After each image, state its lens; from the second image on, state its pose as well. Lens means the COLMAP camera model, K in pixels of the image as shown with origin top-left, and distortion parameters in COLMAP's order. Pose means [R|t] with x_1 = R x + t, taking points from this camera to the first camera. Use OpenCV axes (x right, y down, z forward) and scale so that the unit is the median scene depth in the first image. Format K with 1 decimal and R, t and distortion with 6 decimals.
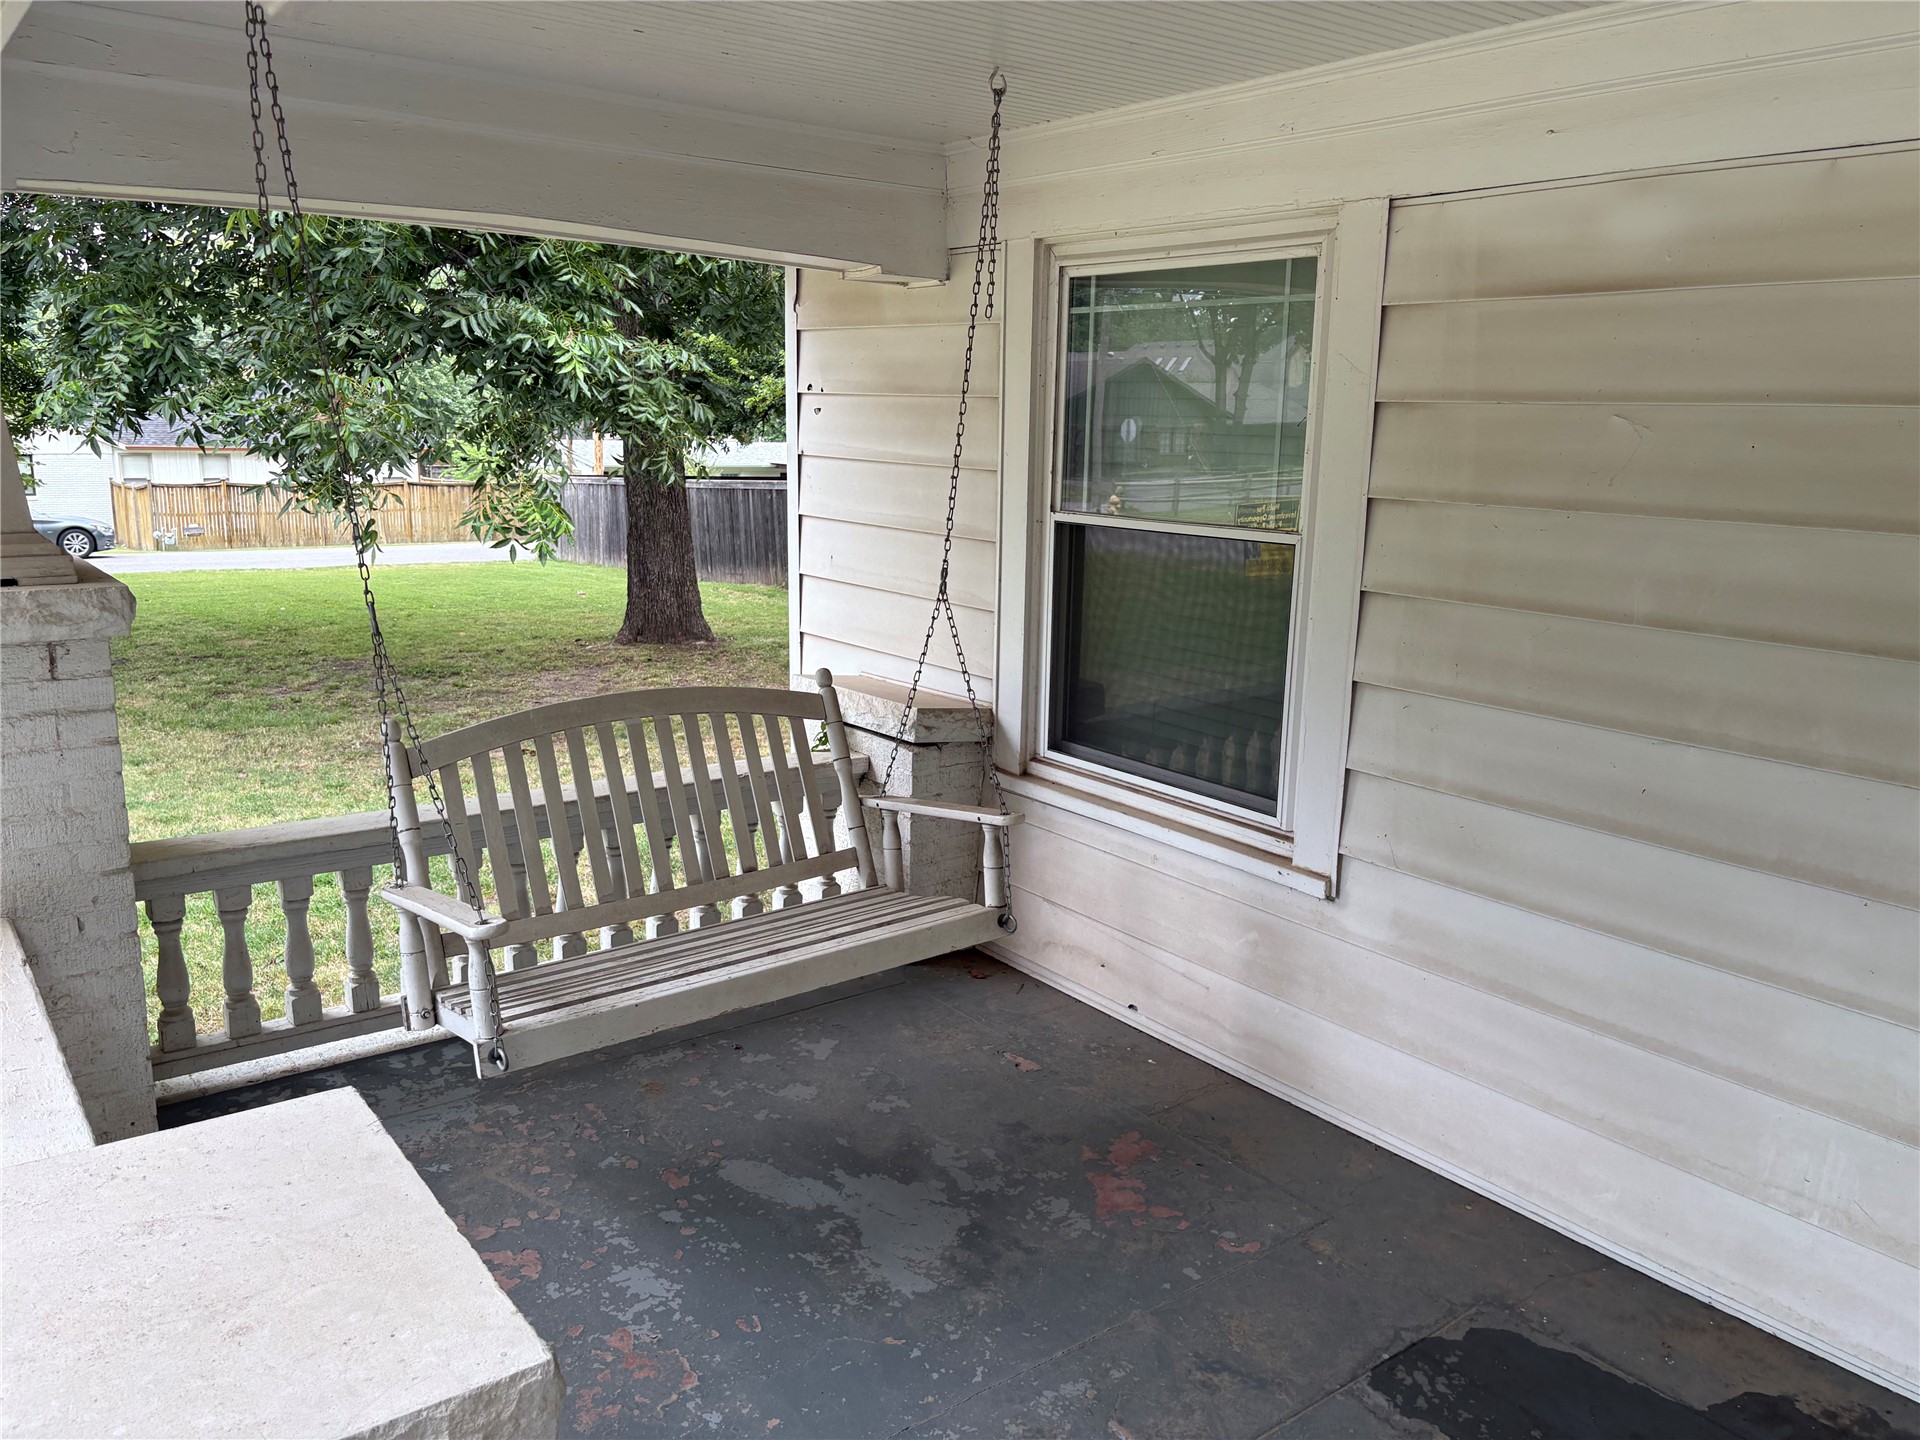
lens RADIAL K [[1504.4, 0, 969.8], [0, 1504.4, 716.1], [0, 0, 1]] dist [0.039731, -0.044163]
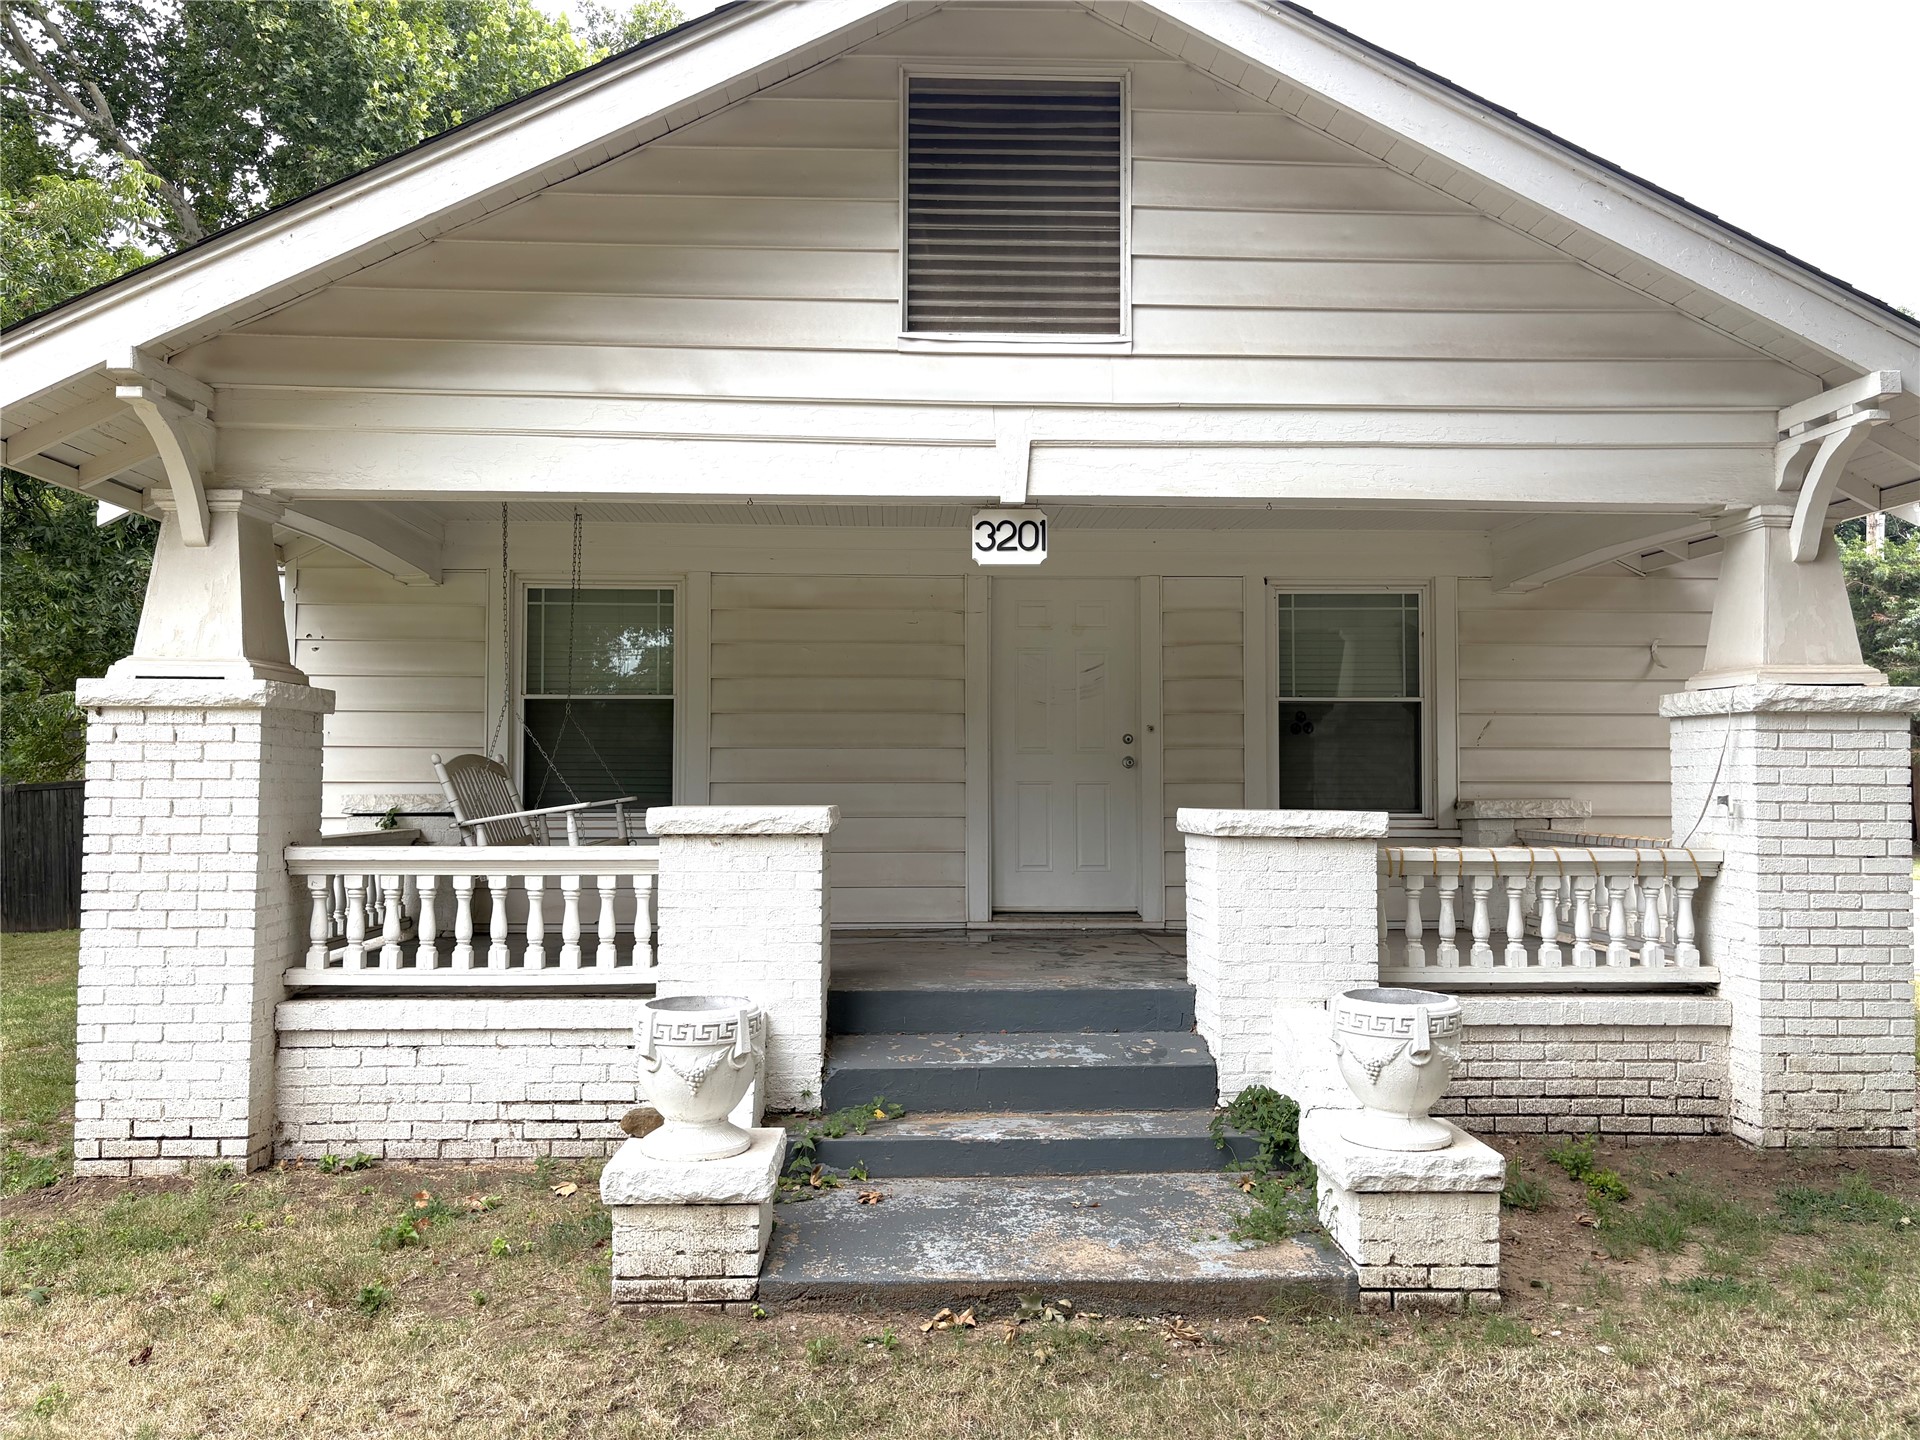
lens RADIAL K [[1453.6, 0, 949.0], [0, 1453.6, 721.9], [0, 0, 1]] dist [-0.000192, -0.008888]
pose [[0.575671, -0.006549, 0.817655, -1.552700], [0.171968, 0.978573, -0.113236, 0.287508], [-0.799393, 0.205798, 0.564463, -0.756782]]
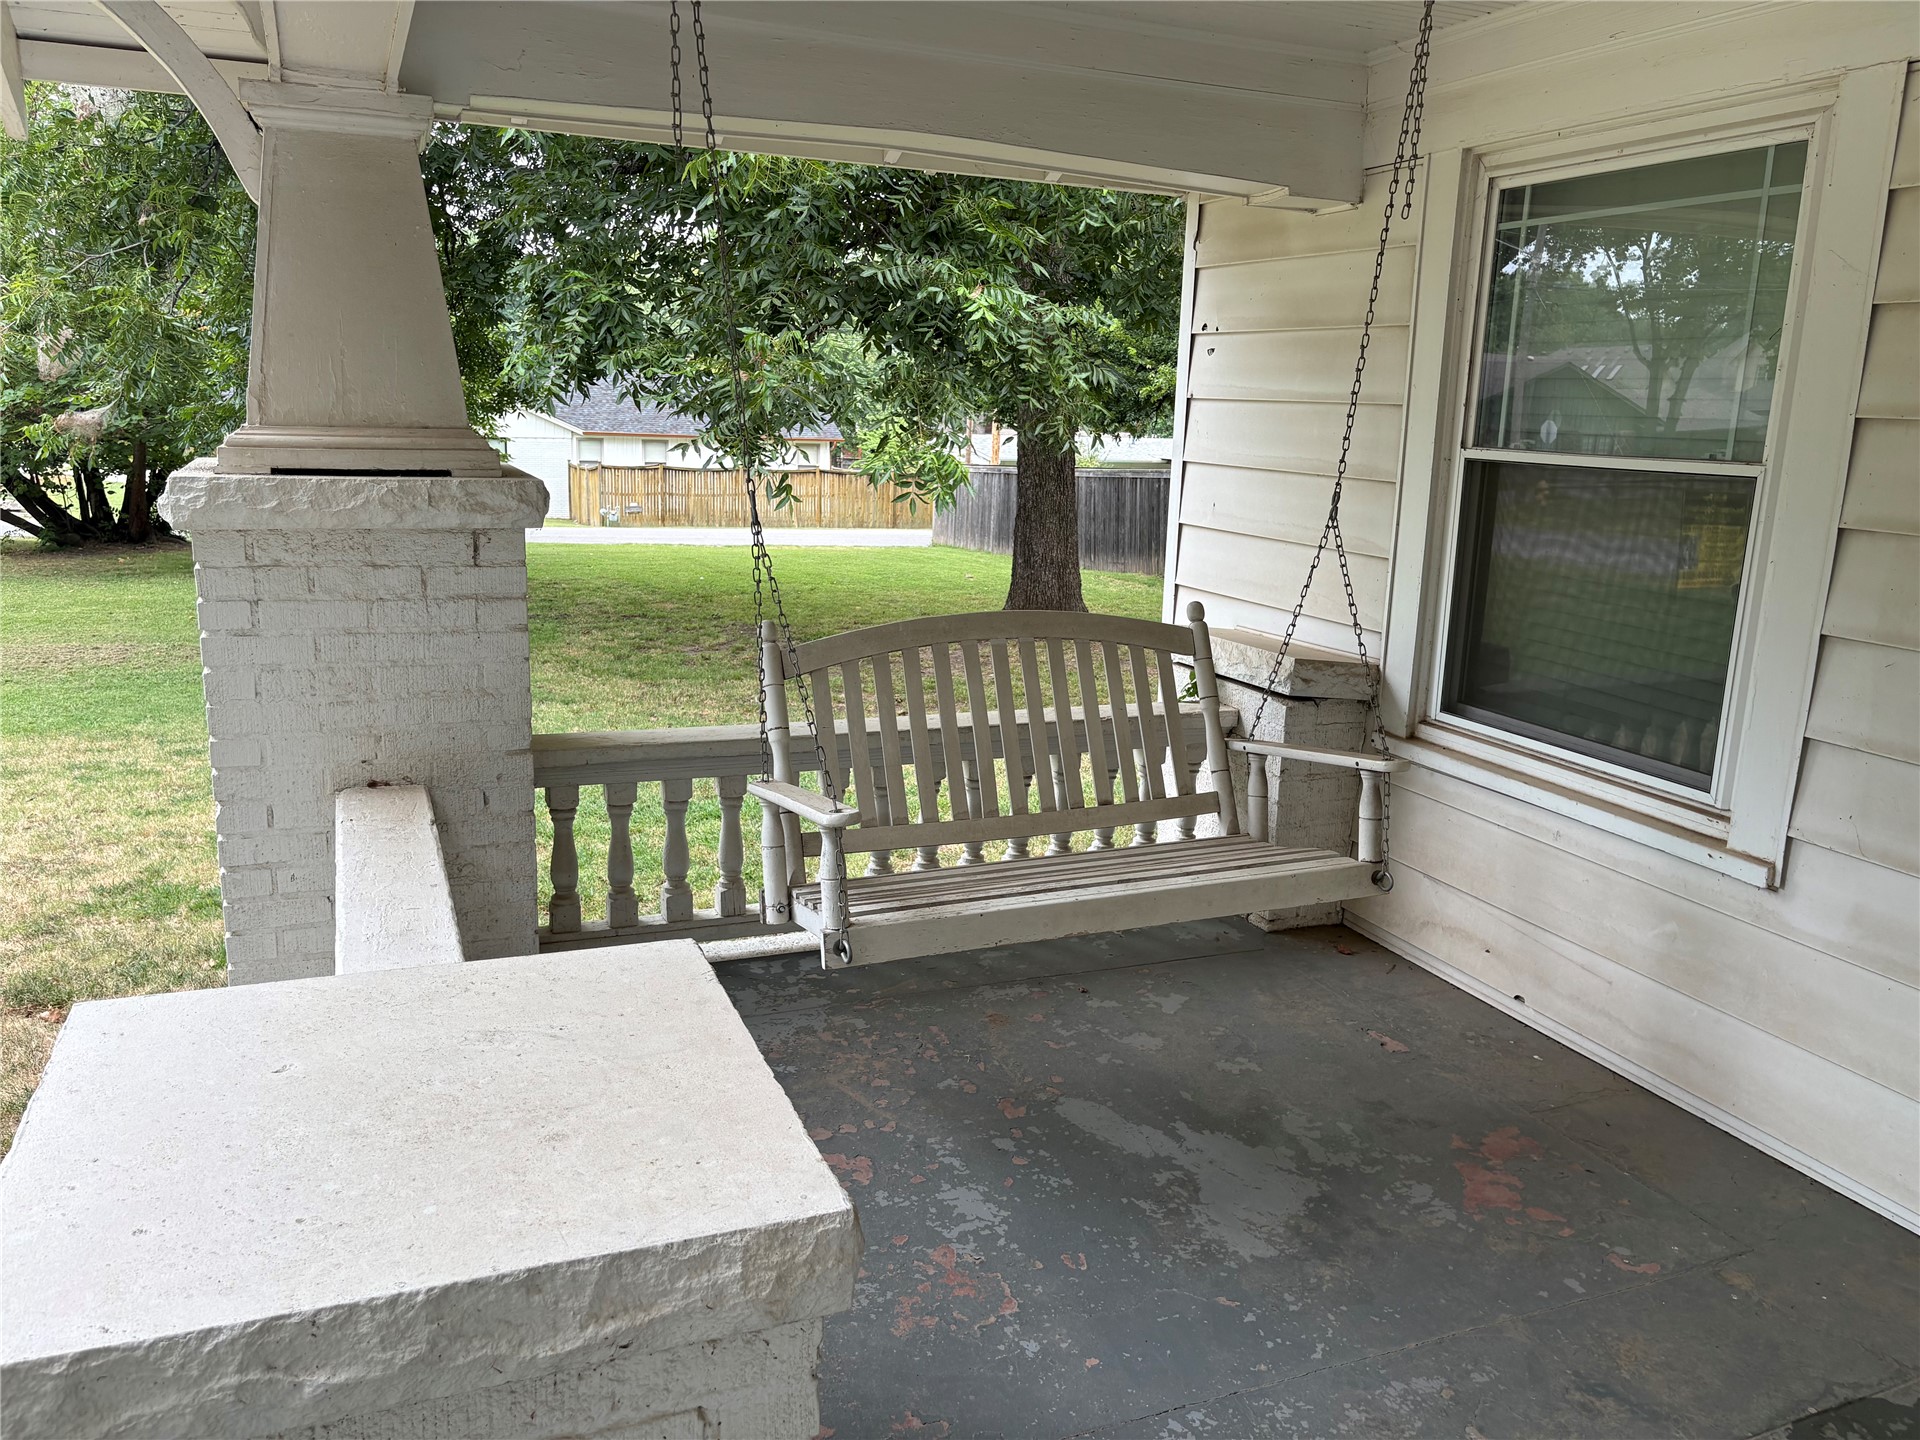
lens RADIAL K [[1504.4, 0, 969.8], [0, 1504.4, 716.1], [0, 0, 1]] dist [0.039731, -0.044163]
pose [[0.967391, 0.063870, -0.245105, 0.001196], [-0.063981, 0.997923, 0.007516, 0.046789], [0.245075, 0.008411, 0.969468, 0.048272]]
